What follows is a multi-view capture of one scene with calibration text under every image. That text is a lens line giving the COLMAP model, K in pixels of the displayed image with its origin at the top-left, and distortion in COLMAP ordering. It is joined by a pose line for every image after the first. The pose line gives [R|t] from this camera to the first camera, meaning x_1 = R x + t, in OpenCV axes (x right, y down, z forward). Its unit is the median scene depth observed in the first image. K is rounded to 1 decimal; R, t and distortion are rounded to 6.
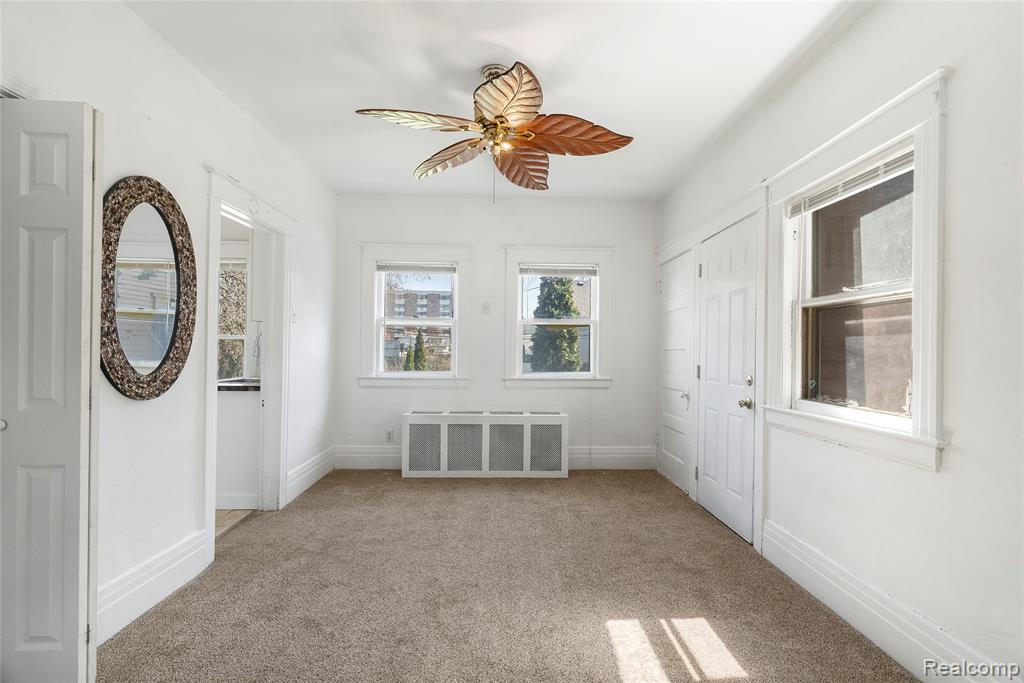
lens RADIAL K [[474.0, 0, 514.6], [0, 474.0, 351.2], [0, 0, 1]] dist [-0.002460, 0.000083]
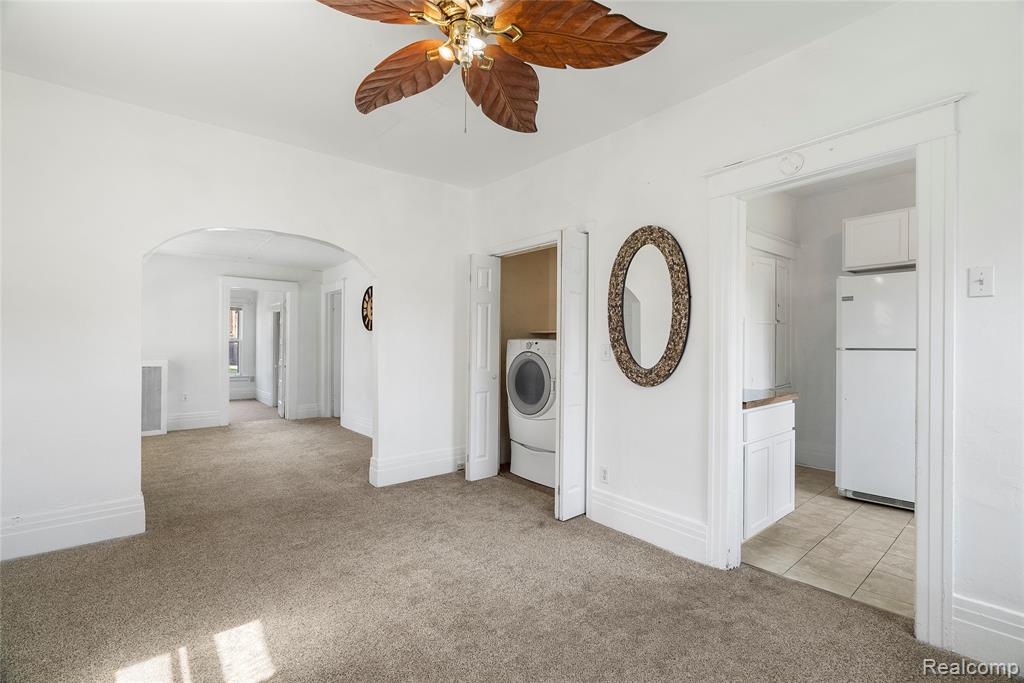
lens RADIAL K [[454.9, 0, 511.5], [0, 454.9, 346.2], [0, 0, 1]] dist [-0.001143, 0.000006]
pose [[-0.792512, -0.016582, -0.609631, 0.319301], [-0.012951, 0.999862, -0.010360, 0.003173], [0.609718, -0.000315, -0.792618, 1.677894]]
